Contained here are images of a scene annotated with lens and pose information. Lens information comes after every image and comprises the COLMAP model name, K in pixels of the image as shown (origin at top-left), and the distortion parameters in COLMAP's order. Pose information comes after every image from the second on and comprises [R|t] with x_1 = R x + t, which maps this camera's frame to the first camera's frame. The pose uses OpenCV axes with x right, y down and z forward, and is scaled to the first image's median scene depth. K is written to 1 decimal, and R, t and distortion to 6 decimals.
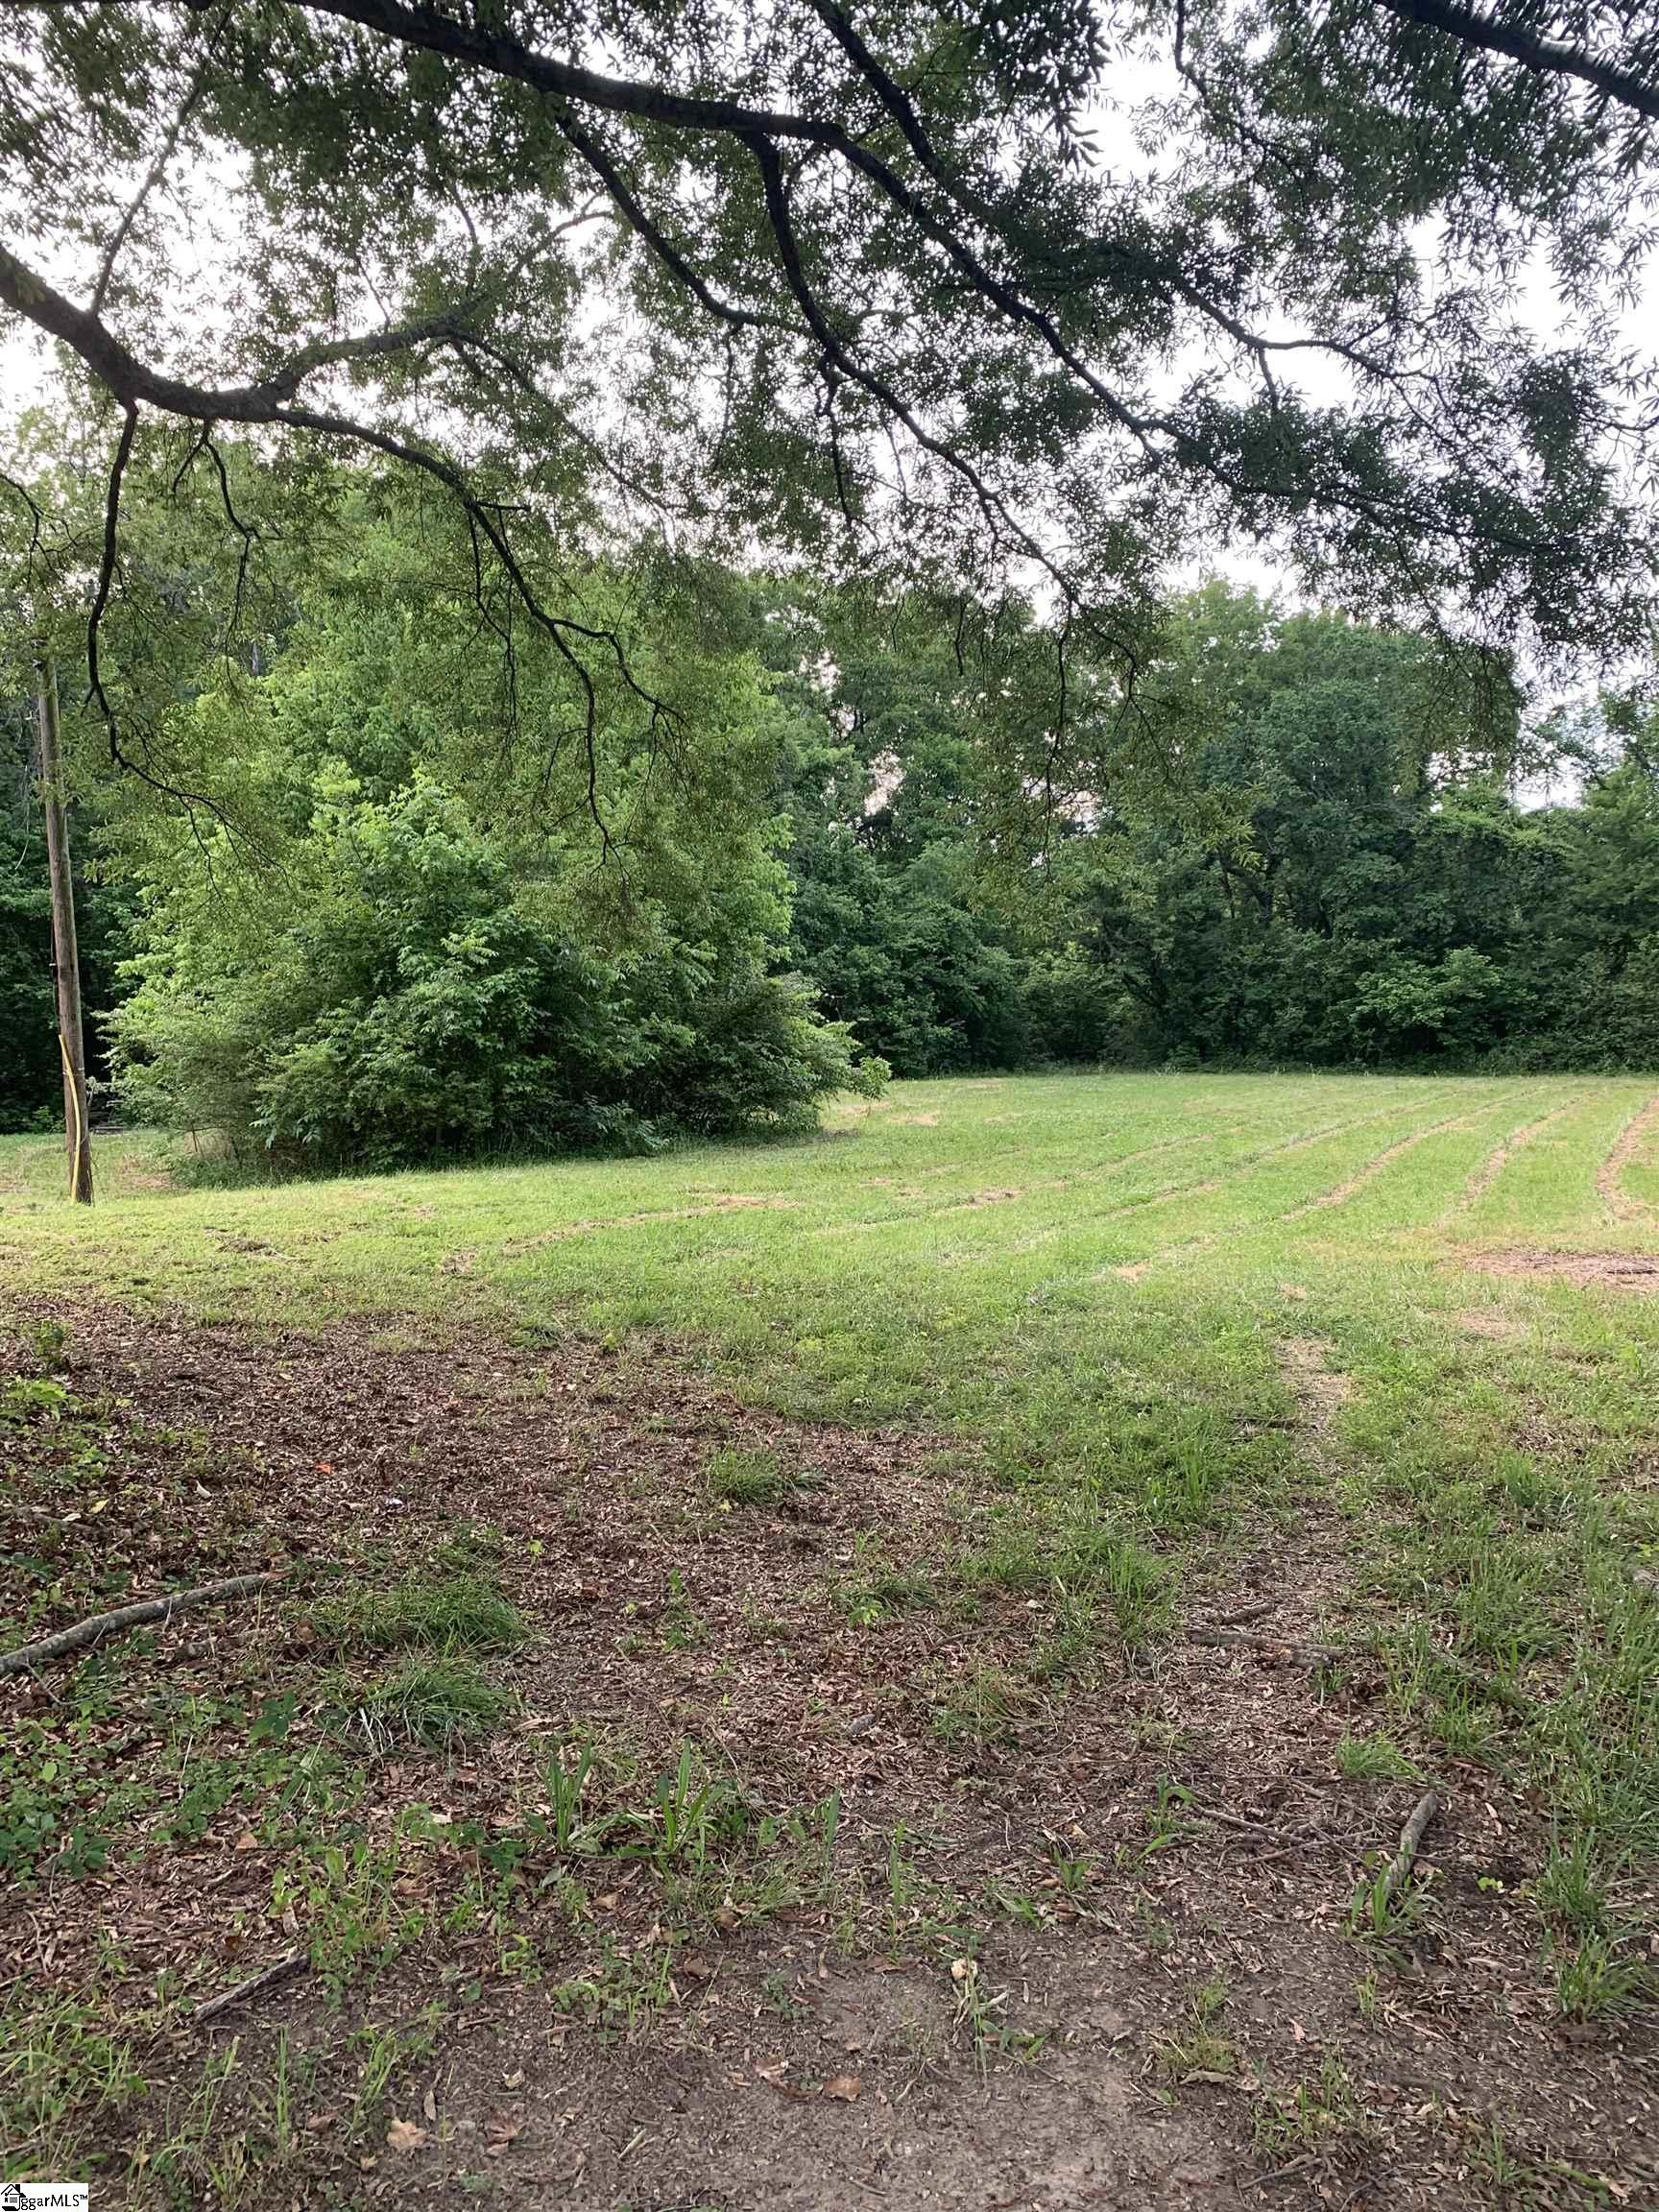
lens RADIAL K [[1662.5, 0, 832.4], [0, 1662.5, 1094.8], [0, 0, 1]] dist [0.025358, -0.031794]
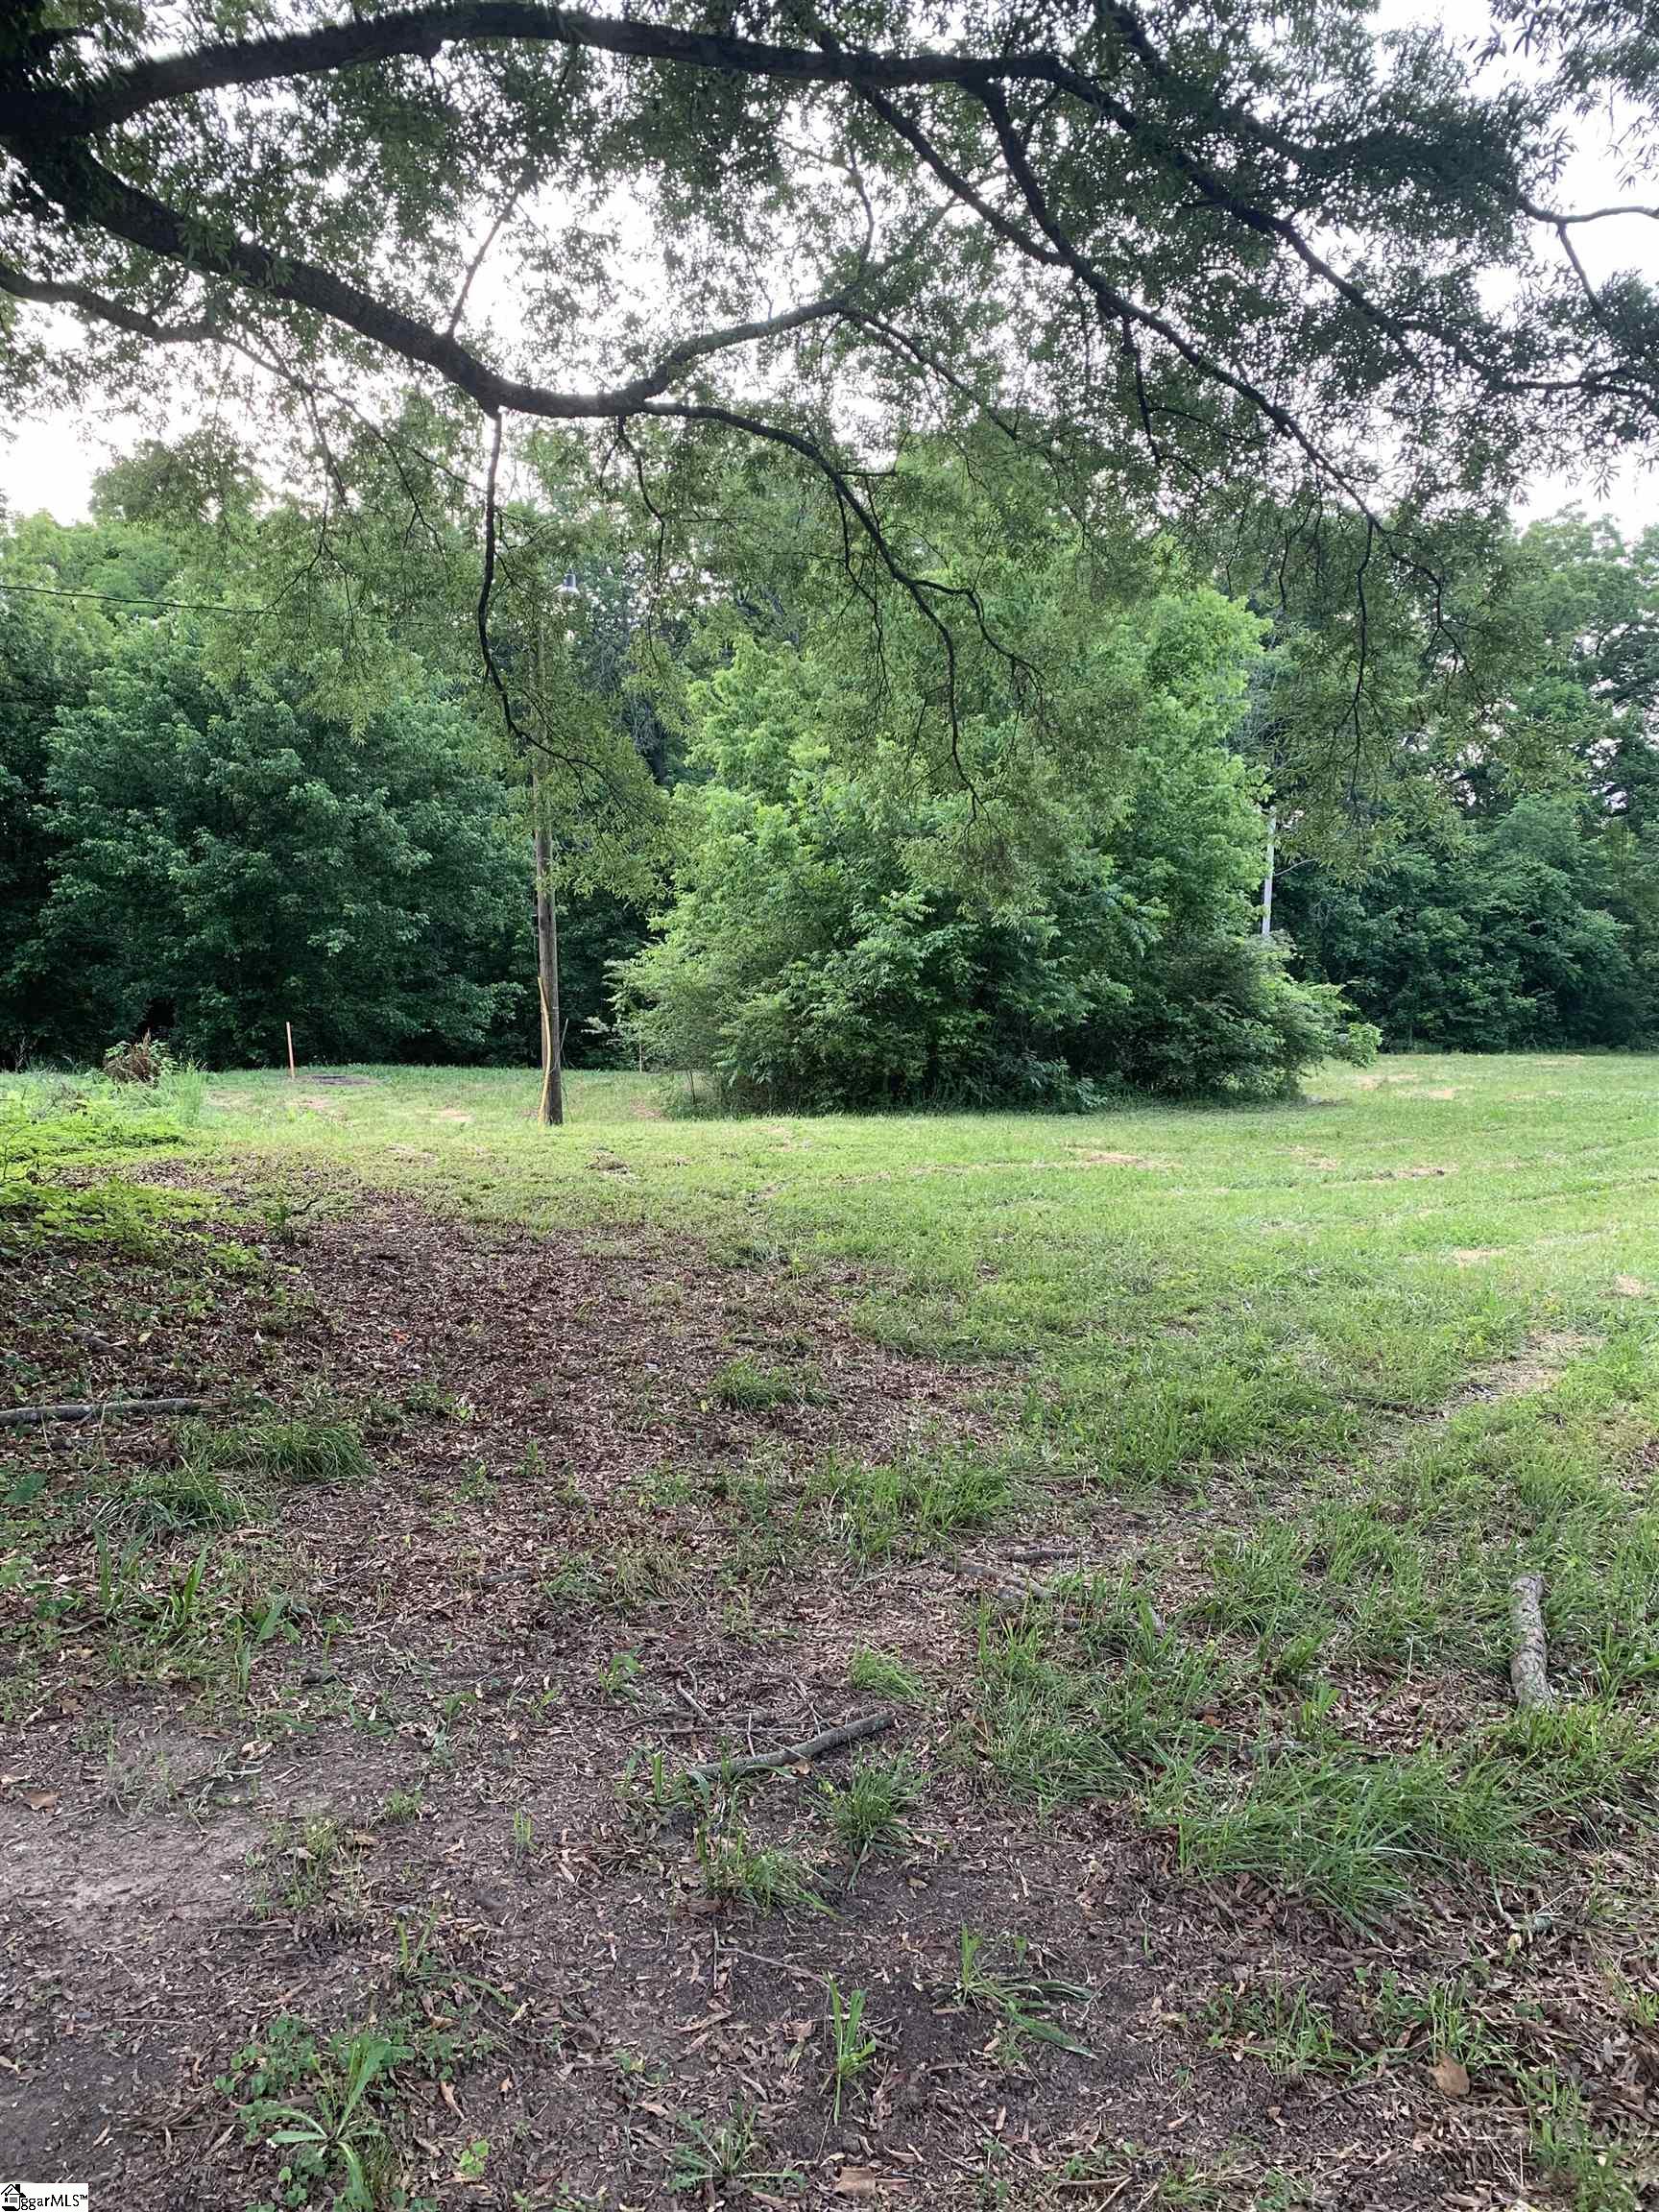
lens RADIAL K [[1662.5, 0, 835.2], [0, 1662.5, 1113.0], [0, 0, 1]] dist [0.025358, -0.031794]
pose [[0.931181, 0.048031, -0.361380, 0.114026], [-0.036602, 0.998591, 0.038411, 0.003754], [0.362716, -0.022541, 0.931627, 0.008152]]
